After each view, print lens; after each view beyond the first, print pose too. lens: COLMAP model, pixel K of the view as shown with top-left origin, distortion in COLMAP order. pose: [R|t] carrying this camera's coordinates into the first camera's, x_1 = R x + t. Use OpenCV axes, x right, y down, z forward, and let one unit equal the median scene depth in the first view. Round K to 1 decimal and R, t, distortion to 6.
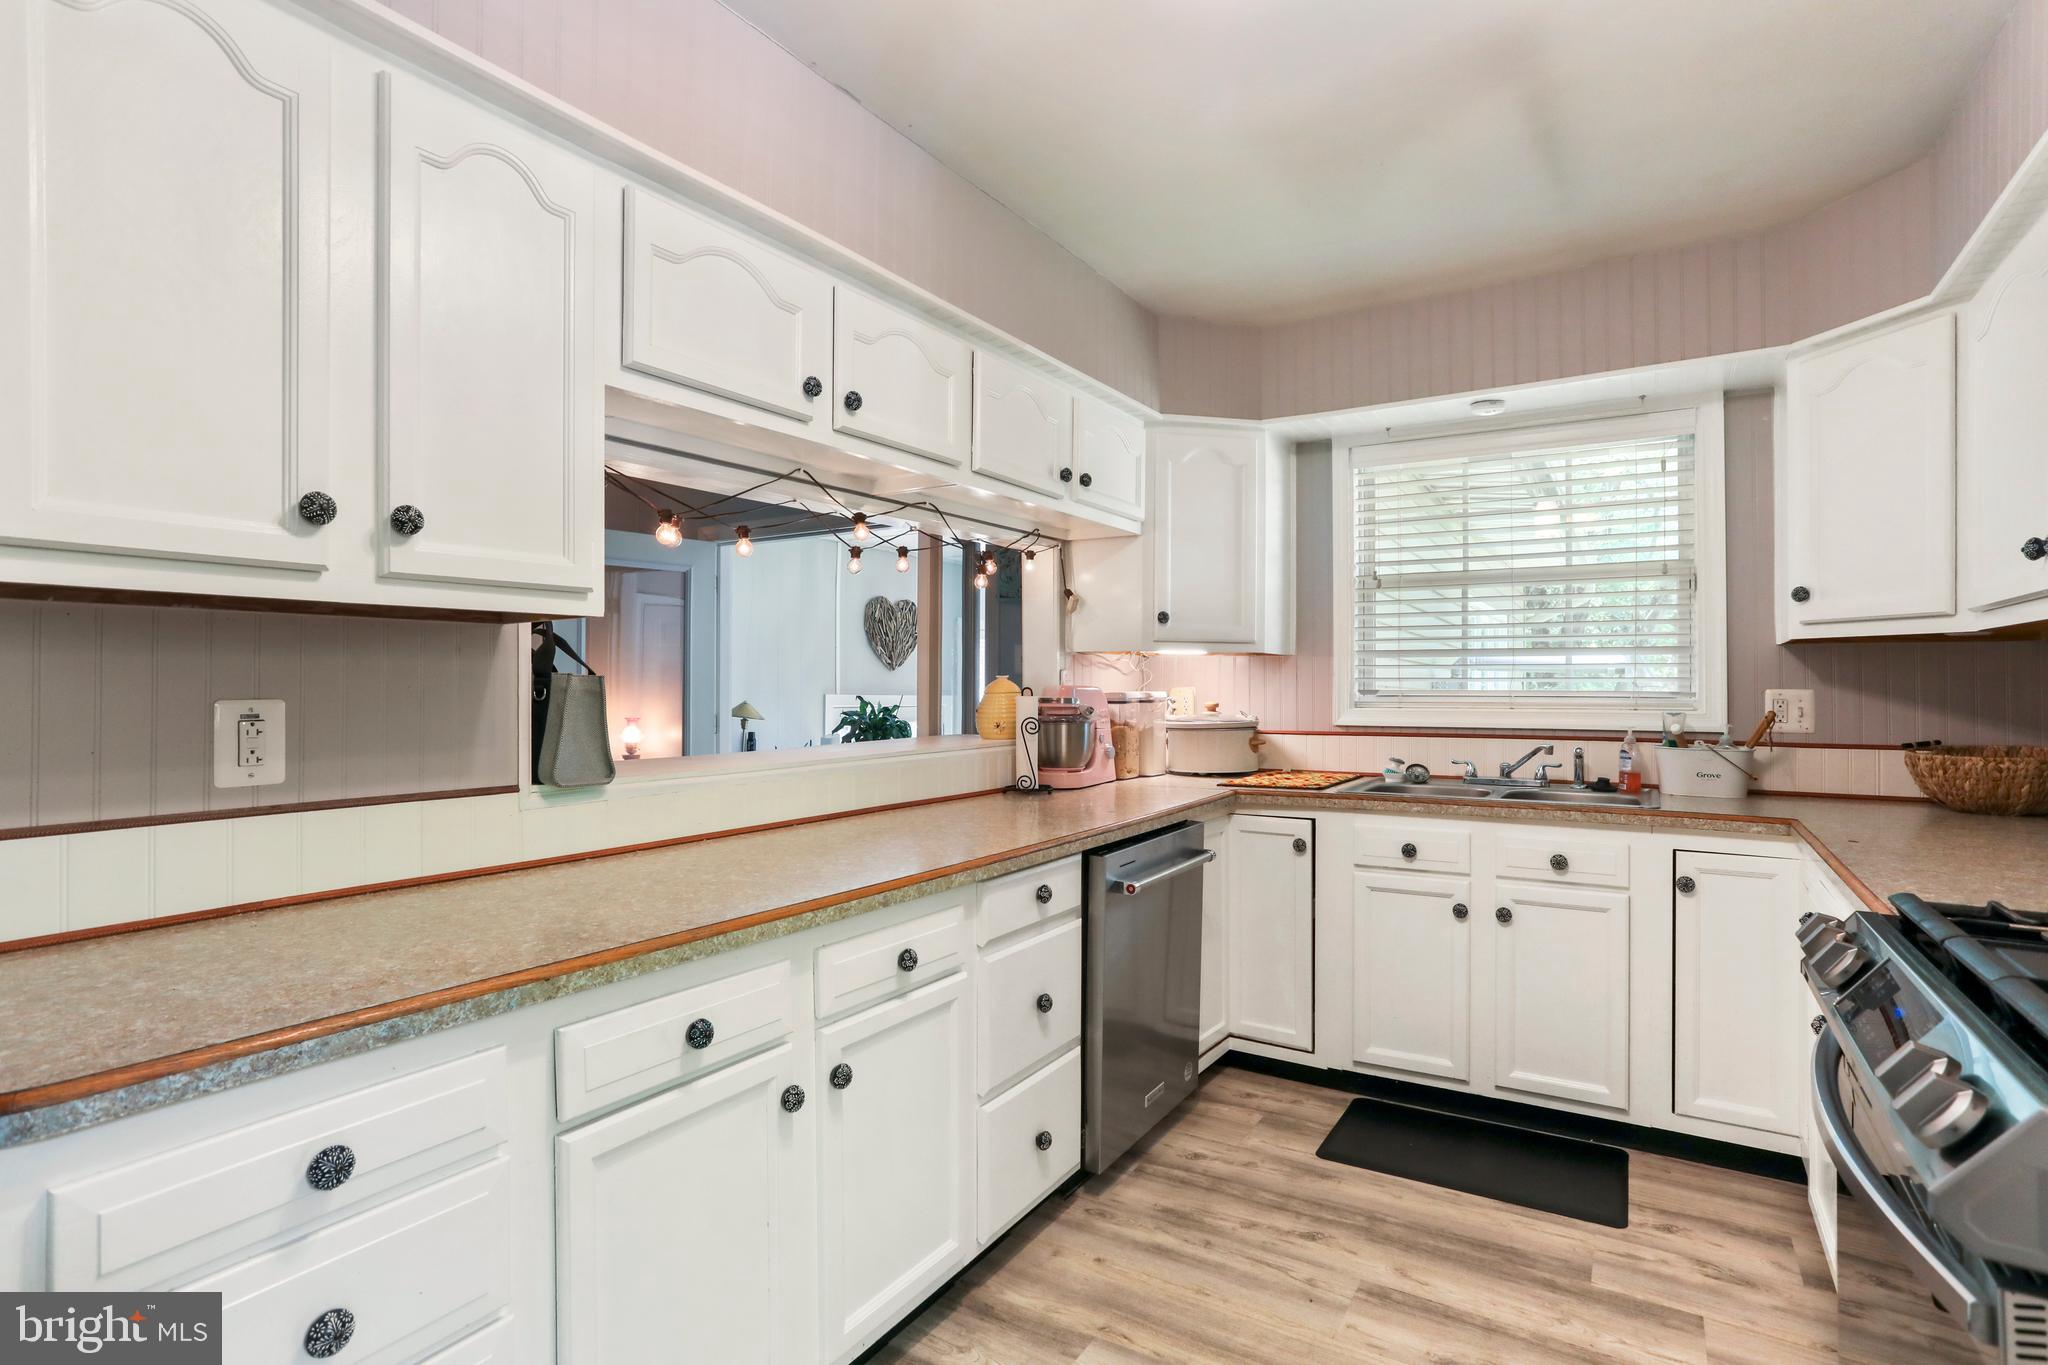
lens RADIAL K [[996.5, 0, 1024.0], [0, 996.5, 682.5], [0, 0, 1]] dist [-0.061897, 0.036805]
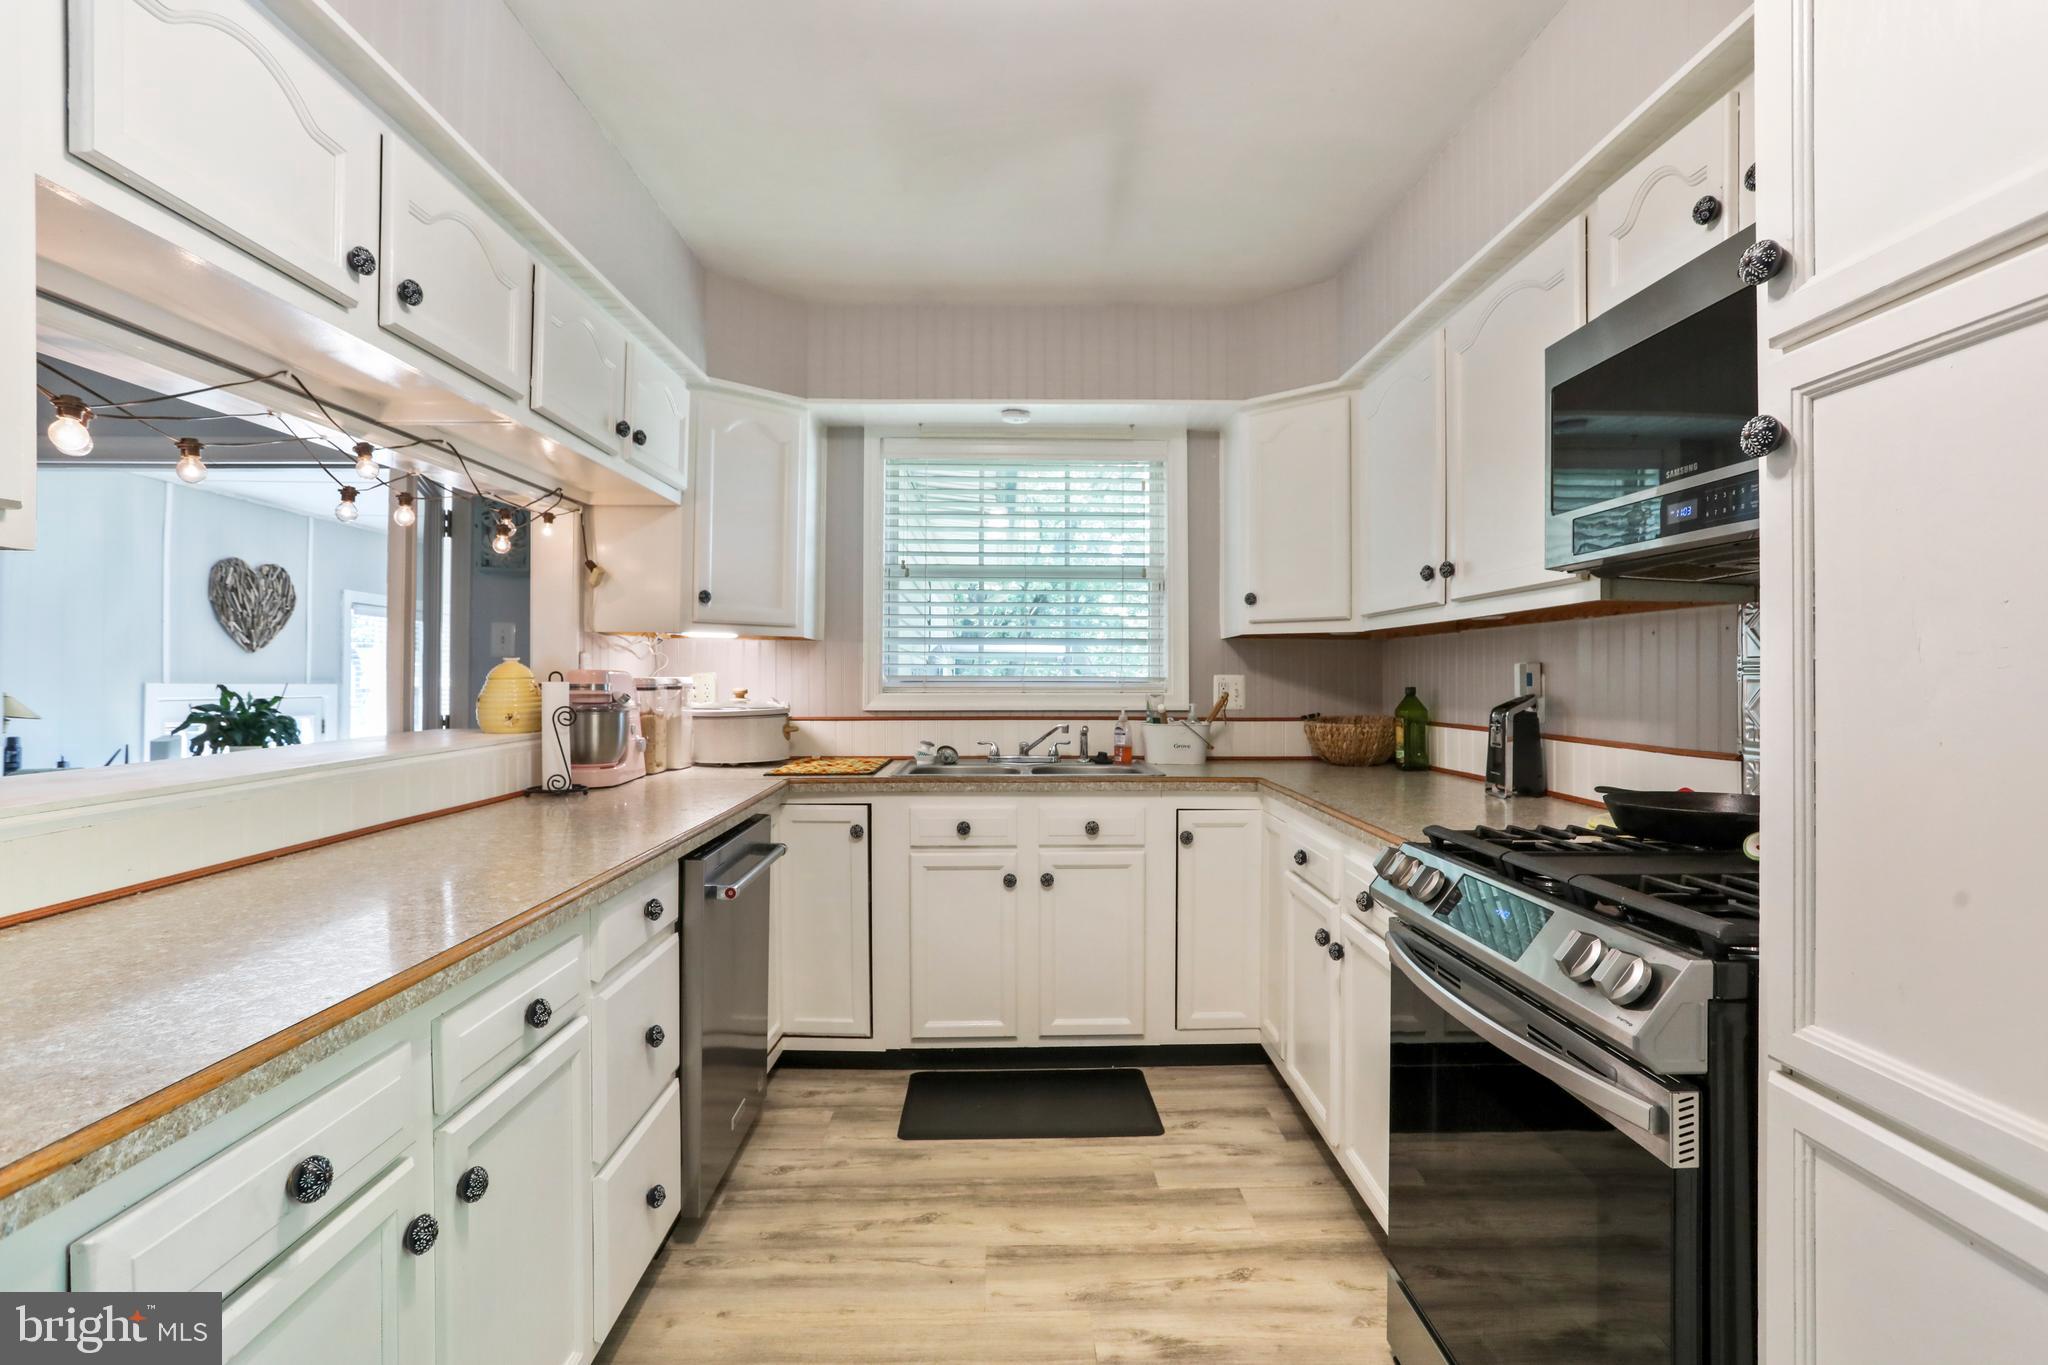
lens RADIAL K [[990.6, 0, 1020.6], [0, 990.6, 670.0], [0, 0, 1]] dist [-0.064389, 0.034791]
pose [[0.833962, 0.003754, 0.551810, -0.141076], [-0.002986, 0.999993, -0.002291, 0.004543], [-0.551814, 0.000263, 0.833967, 0.090320]]
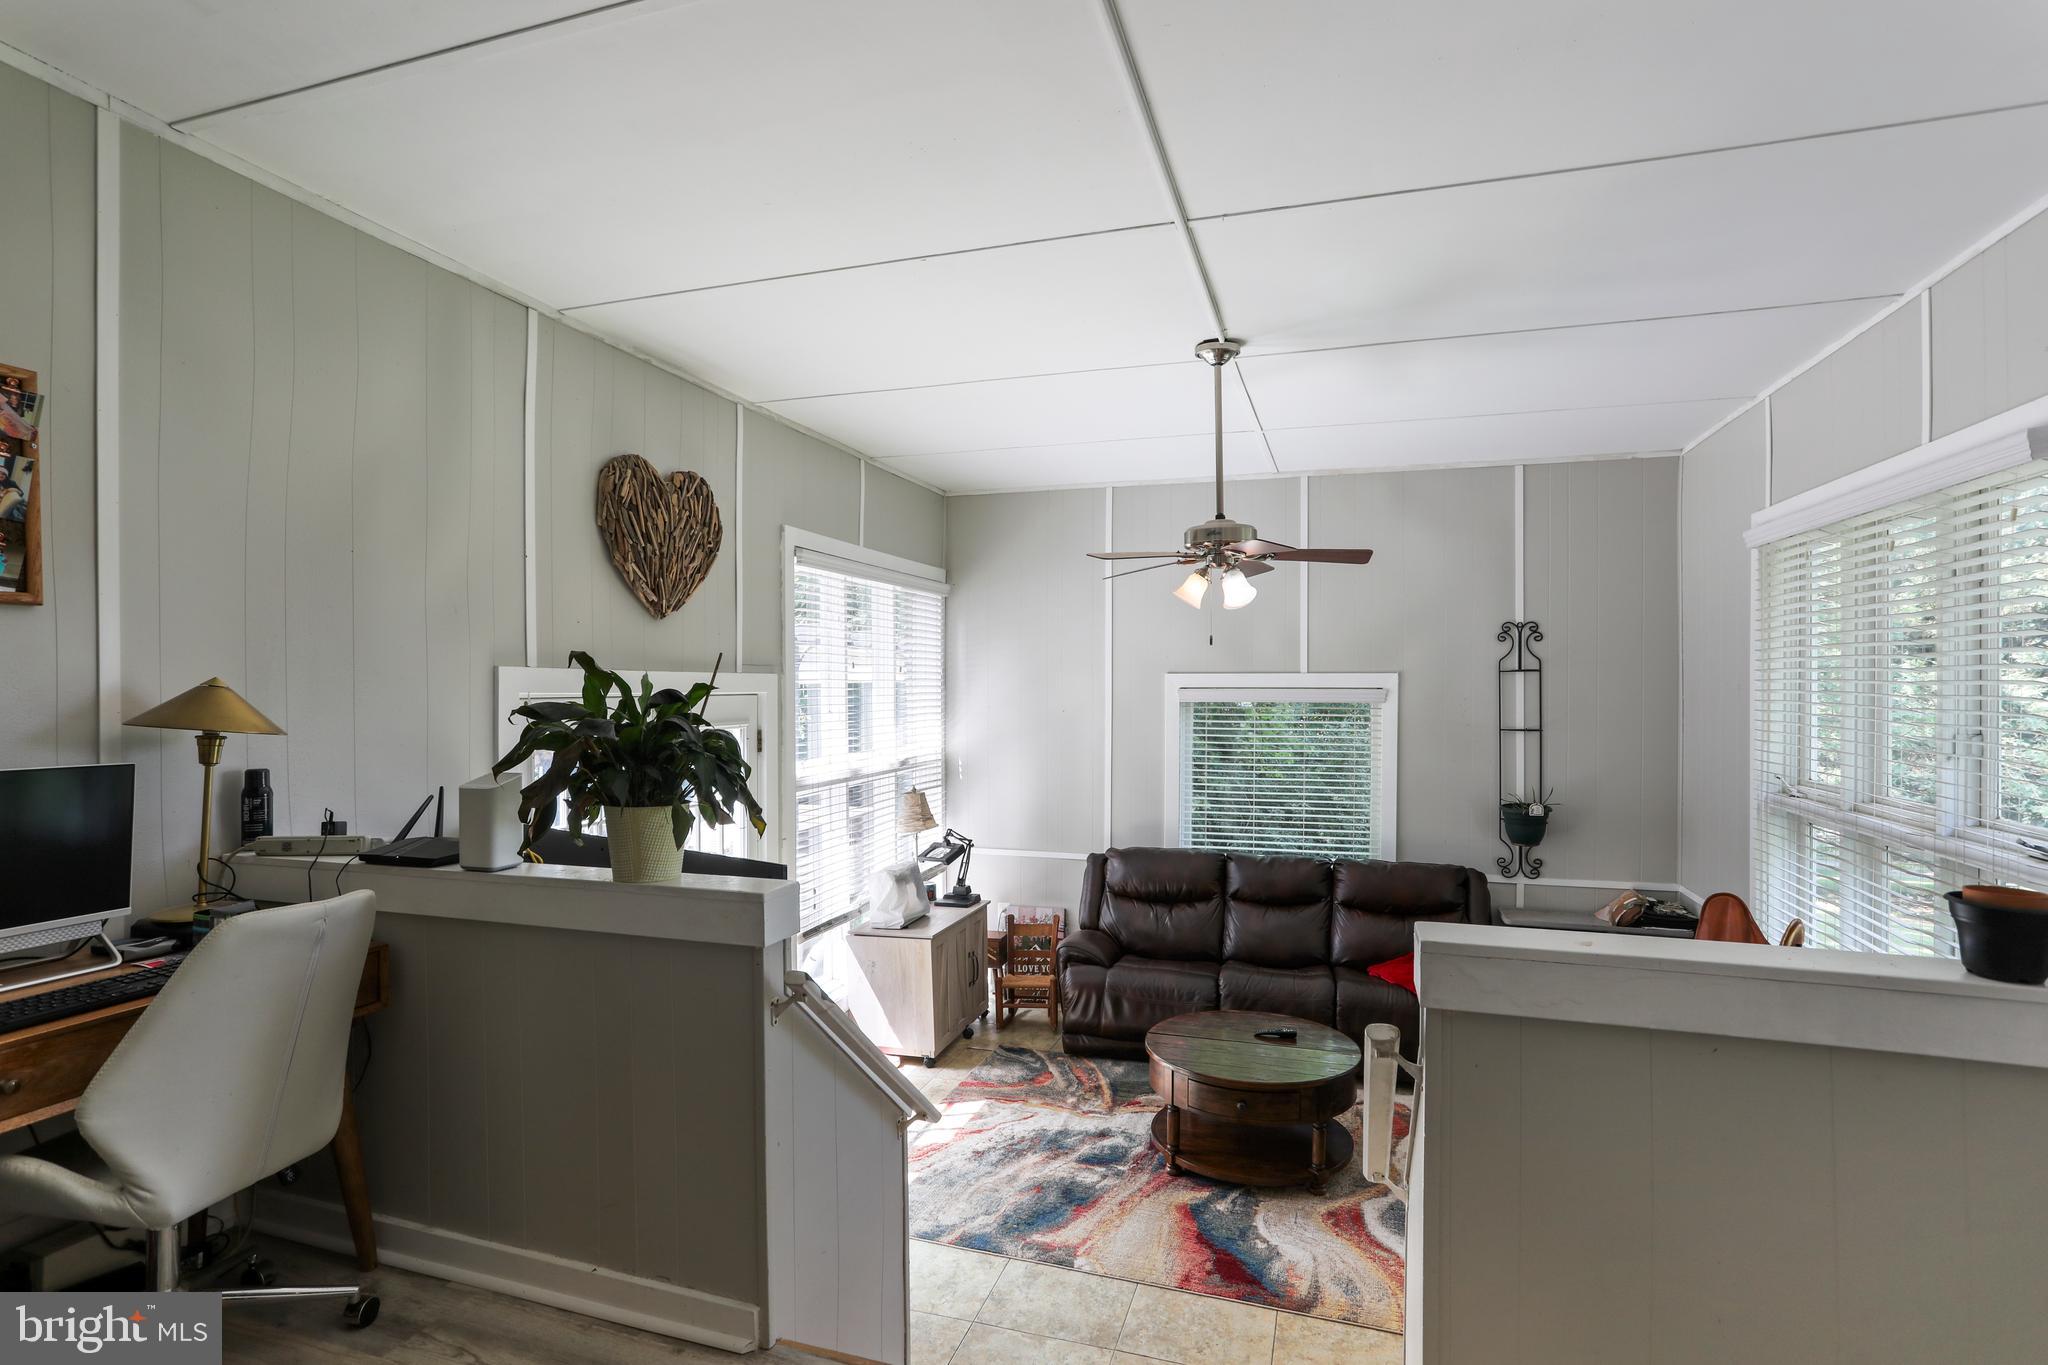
lens RADIAL K [[996.5, 0, 1024.0], [0, 996.5, 682.5], [0, 0, 1]] dist [-0.061897, 0.036805]
pose [[0.968647, -0.007656, 0.248324, -0.253659], [0.006019, 0.999955, 0.007351, 0.048772], [-0.248369, -0.005626, 0.968649, 1.566273]]
